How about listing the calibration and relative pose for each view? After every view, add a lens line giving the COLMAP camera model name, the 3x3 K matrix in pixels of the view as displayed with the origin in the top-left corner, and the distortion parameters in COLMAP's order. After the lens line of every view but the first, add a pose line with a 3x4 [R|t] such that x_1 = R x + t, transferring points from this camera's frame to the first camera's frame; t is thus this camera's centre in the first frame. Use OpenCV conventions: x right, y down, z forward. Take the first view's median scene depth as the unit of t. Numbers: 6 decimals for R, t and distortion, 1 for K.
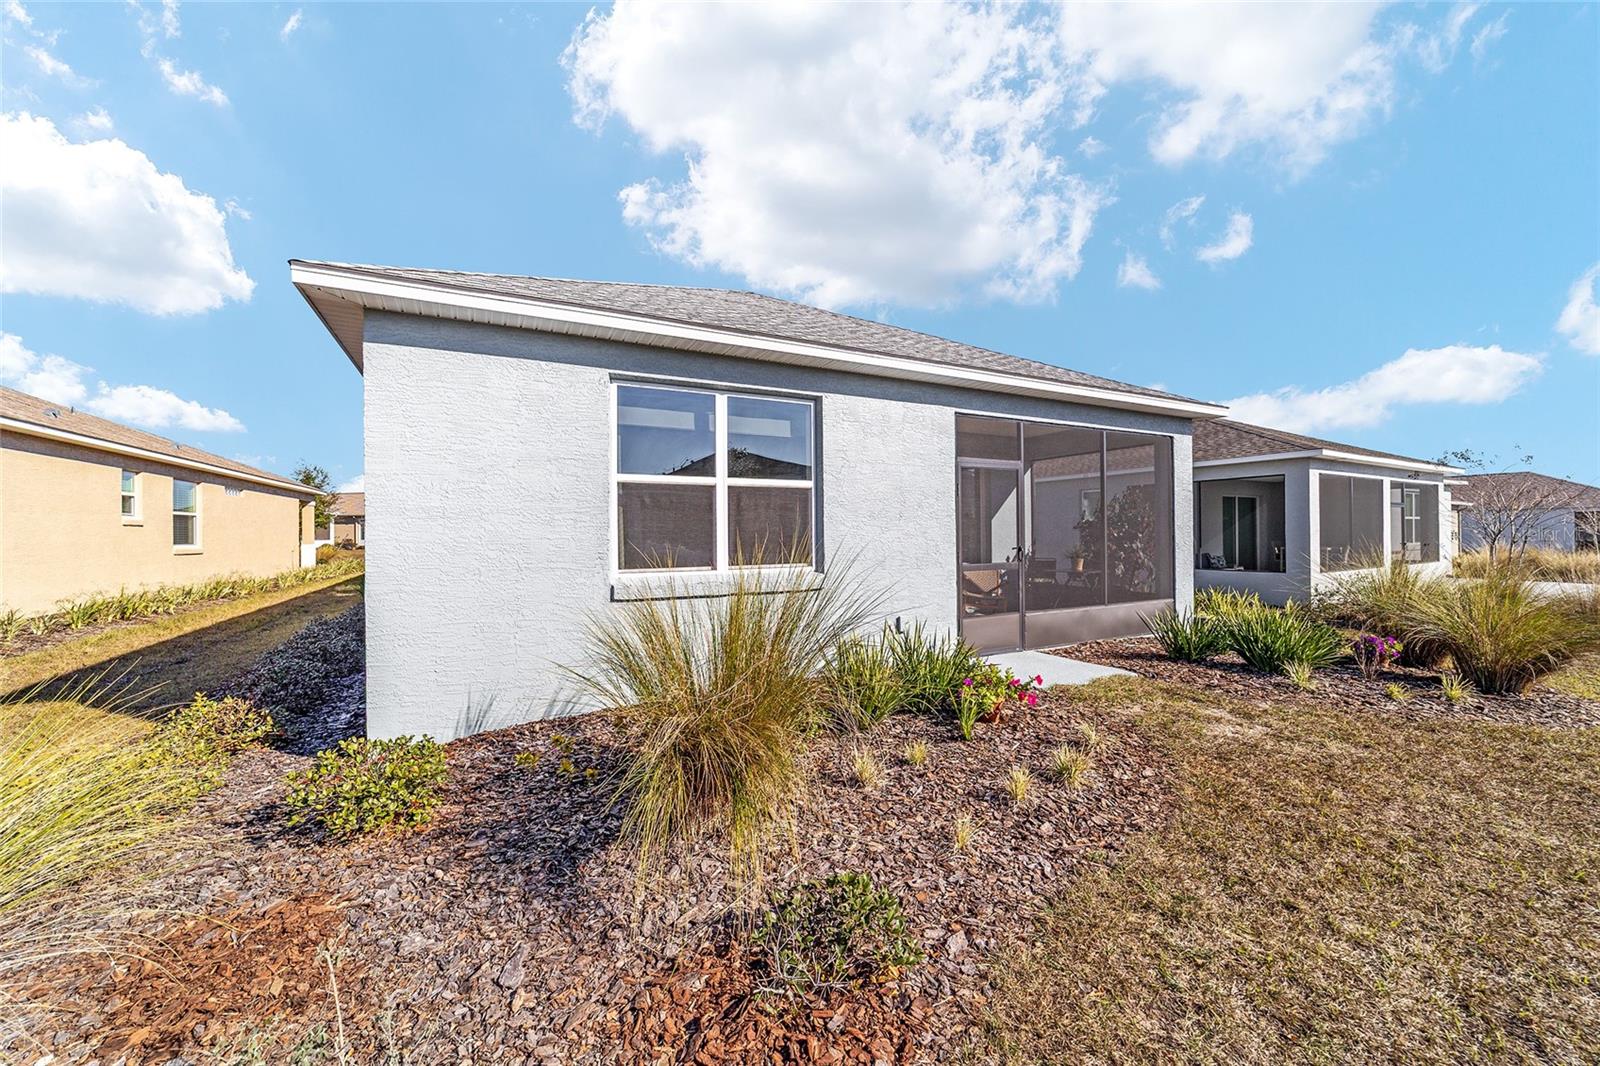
lens RADIAL K [[616.1, 0, 800.7], [0, 616.1, 532.8], [0, 0, 1]] dist [-0.005340, 0.003085]
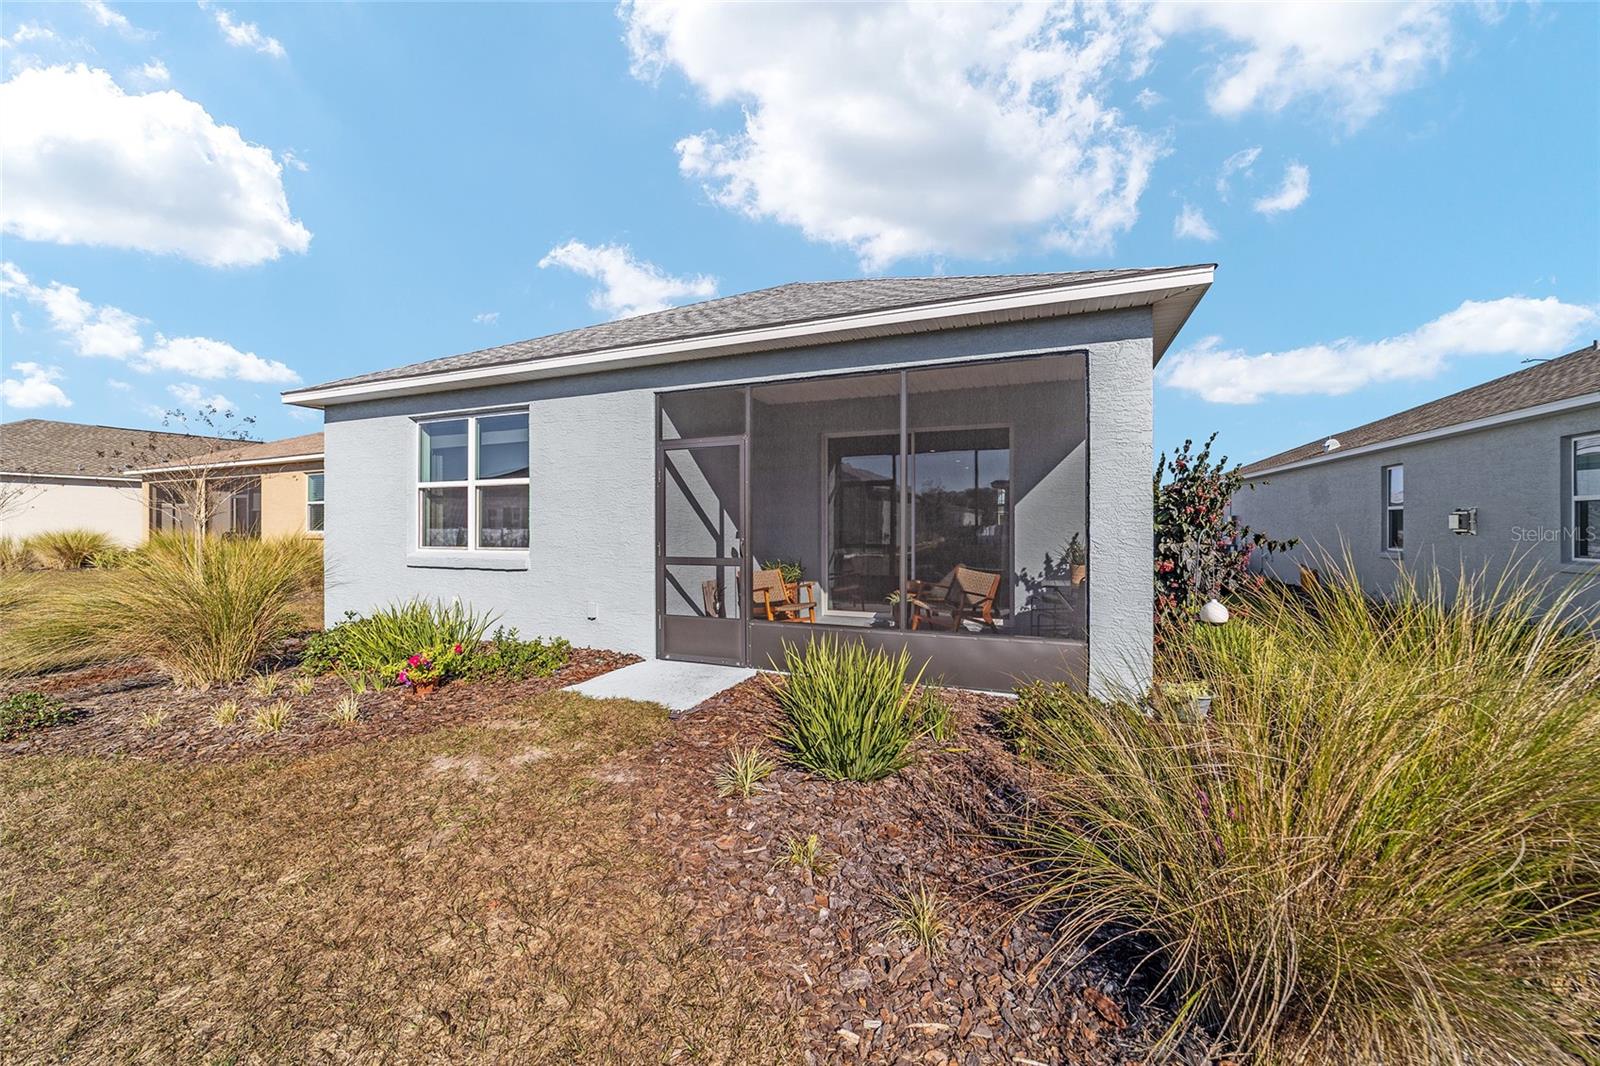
lens RADIAL K [[616.1, 0, 796.4], [0, 616.1, 523.8], [0, 0, 1]] dist [-0.005340, 0.003085]
pose [[0.638588, 0.006541, -0.769521, 1.342183], [-0.000359, 0.999966, 0.008202, -0.006375], [0.769549, -0.004961, 0.638569, 0.689780]]
